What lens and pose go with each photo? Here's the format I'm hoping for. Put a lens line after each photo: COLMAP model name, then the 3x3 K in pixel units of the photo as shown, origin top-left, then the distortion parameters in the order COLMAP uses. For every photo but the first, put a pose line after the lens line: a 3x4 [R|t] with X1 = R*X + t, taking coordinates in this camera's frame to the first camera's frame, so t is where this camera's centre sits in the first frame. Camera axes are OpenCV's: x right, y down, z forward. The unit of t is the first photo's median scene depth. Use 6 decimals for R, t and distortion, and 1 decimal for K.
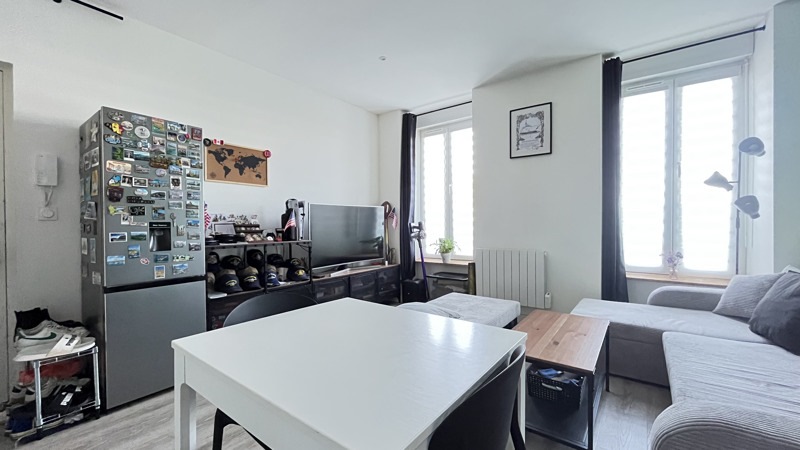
lens RADIAL K [[319.0, 0, 375.4], [0, 319.0, 227.0], [0, 0, 1]] dist [0.000074, 0.000091]
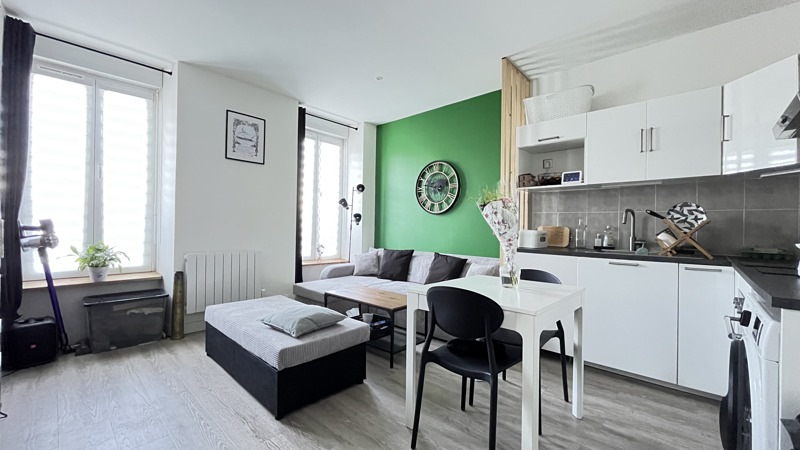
lens RADIAL K [[319.0, 0, 403.3], [0, 319.0, 225.5], [0, 0, 1]] dist [0.000074, 0.000091]
pose [[0.070459, 0.016112, 0.997385, -0.511319], [-0.003318, 0.999868, -0.015917, 0.004510], [-0.997509, -0.002188, 0.070503, 0.393454]]
